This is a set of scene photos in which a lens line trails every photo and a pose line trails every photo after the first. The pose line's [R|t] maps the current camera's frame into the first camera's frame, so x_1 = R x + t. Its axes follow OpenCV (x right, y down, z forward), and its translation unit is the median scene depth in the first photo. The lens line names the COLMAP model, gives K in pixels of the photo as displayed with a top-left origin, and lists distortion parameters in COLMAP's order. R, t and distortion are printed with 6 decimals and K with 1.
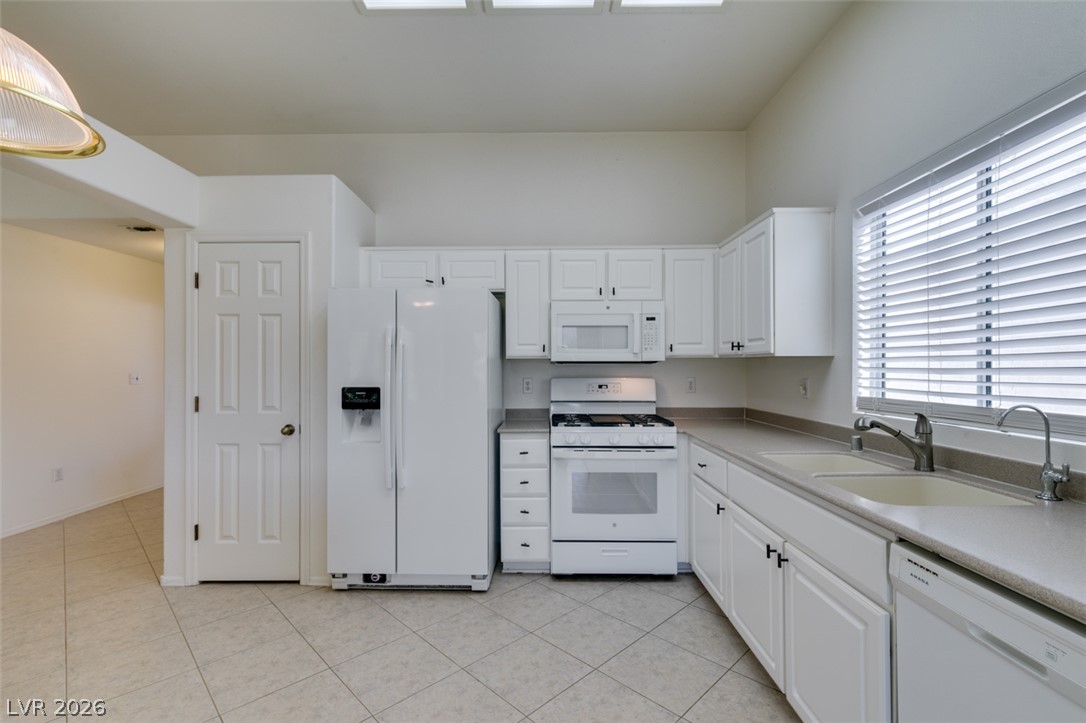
lens RADIAL K [[486.4, 0, 543.4], [0, 486.4, 366.7], [0, 0, 1]] dist [0.000608, 0.000361]
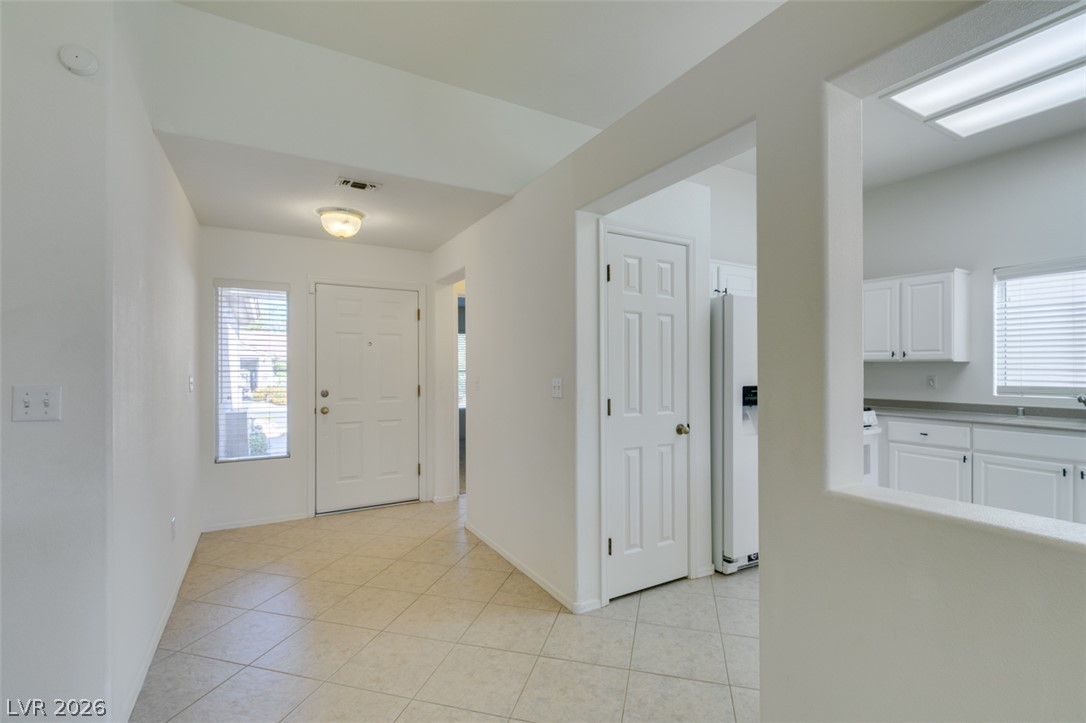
lens RADIAL K [[486.4, 0, 544.4], [0, 486.4, 366.1], [0, 0, 1]] dist [0.000608, 0.000361]
pose [[0.861959, 0.004706, 0.506957, -1.330995], [-0.003066, 0.999987, -0.004069, 0.003591], [-0.506969, 0.001953, 0.861962, 0.281291]]
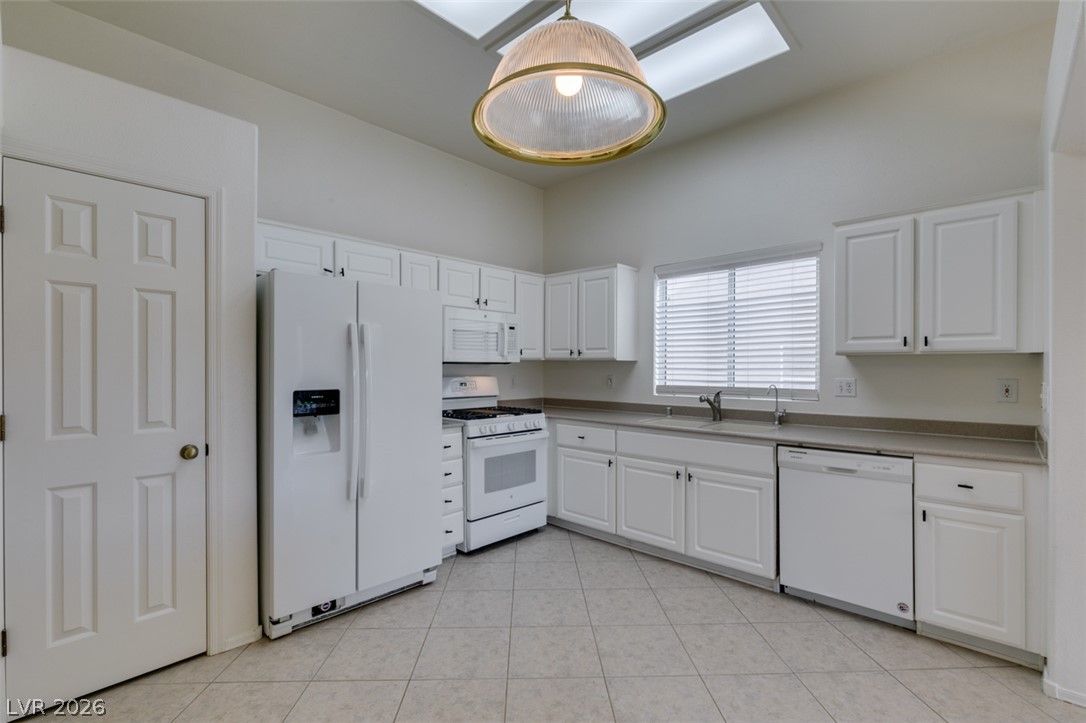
lens RADIAL K [[486.4, 0, 543.9], [0, 486.4, 369.4], [0, 0, 1]] dist [0.000608, 0.000361]
pose [[0.679672, -0.000740, 0.733515, -0.721243], [-0.004246, 0.999979, 0.004943, -0.000305], [-0.733503, -0.006475, 0.679655, 0.117413]]
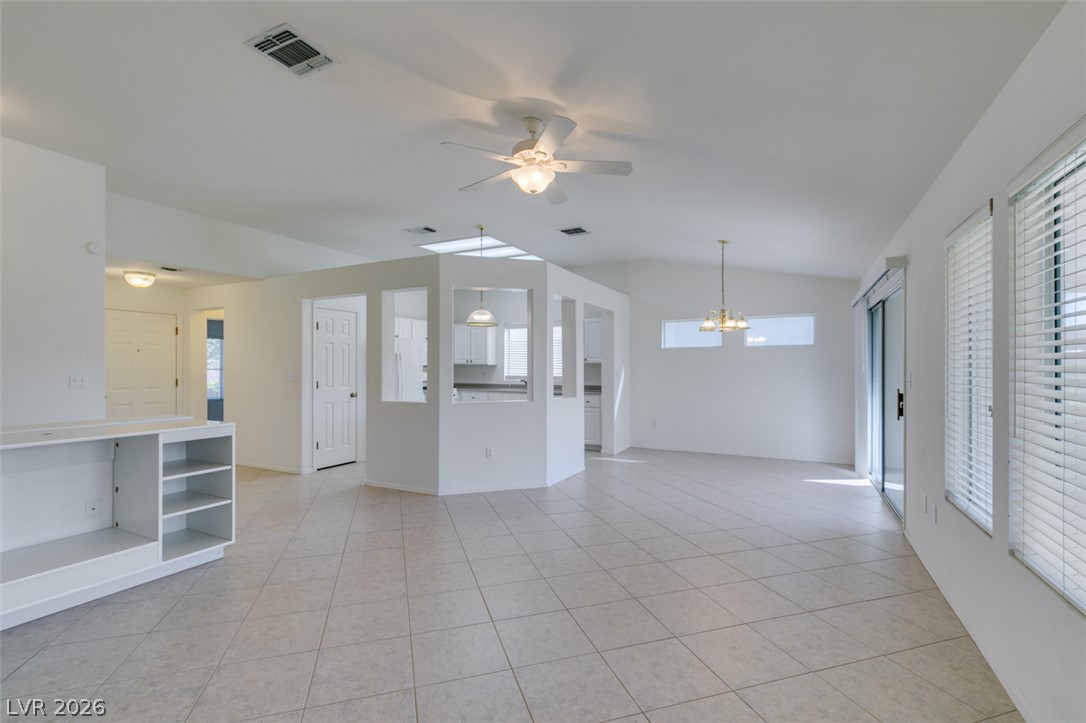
lens RADIAL K [[486.4, 0, 535.2], [0, 486.4, 367.1], [0, 0, 1]] dist [0.000608, 0.000361]
pose [[0.482046, 0.002948, 0.876141, -2.198152], [-0.003699, 0.999992, -0.001329, -0.001801], [-0.876138, -0.002600, 0.482053, -0.893891]]
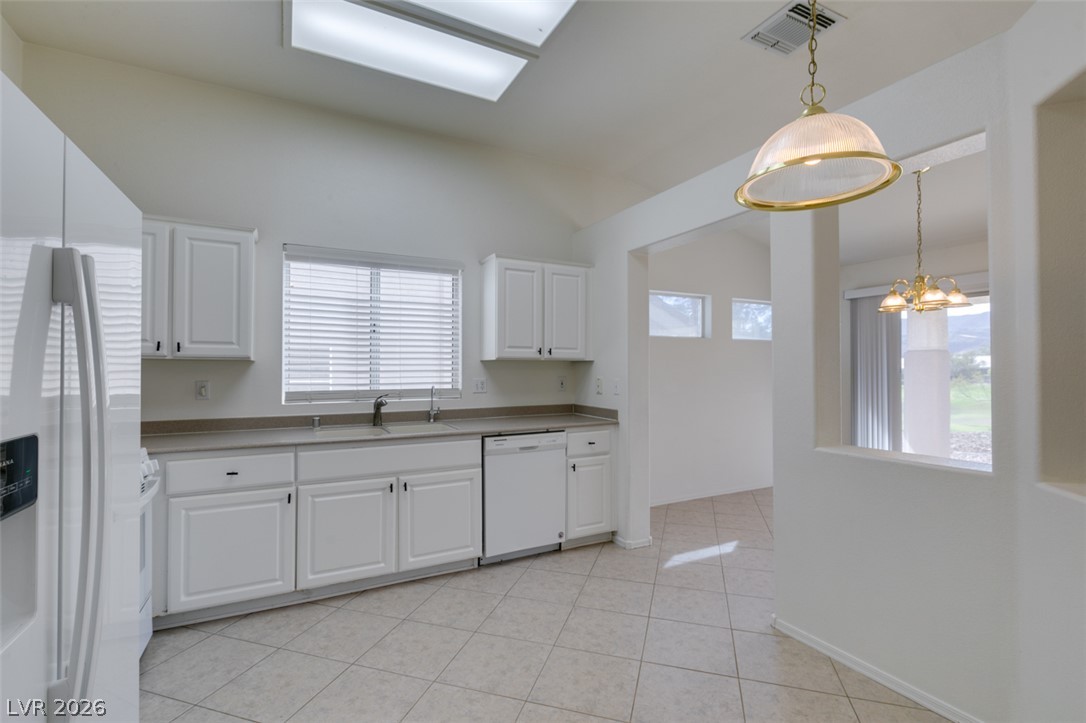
lens RADIAL K [[486.4, 0, 540.4], [0, 486.4, 366.9], [0, 0, 1]] dist [0.000608, 0.000361]
pose [[-0.467569, 0.007917, 0.883921, -0.738812], [-0.001232, 0.999953, -0.009608, 0.003443], [-0.883955, -0.005582, -0.467538, 0.846337]]
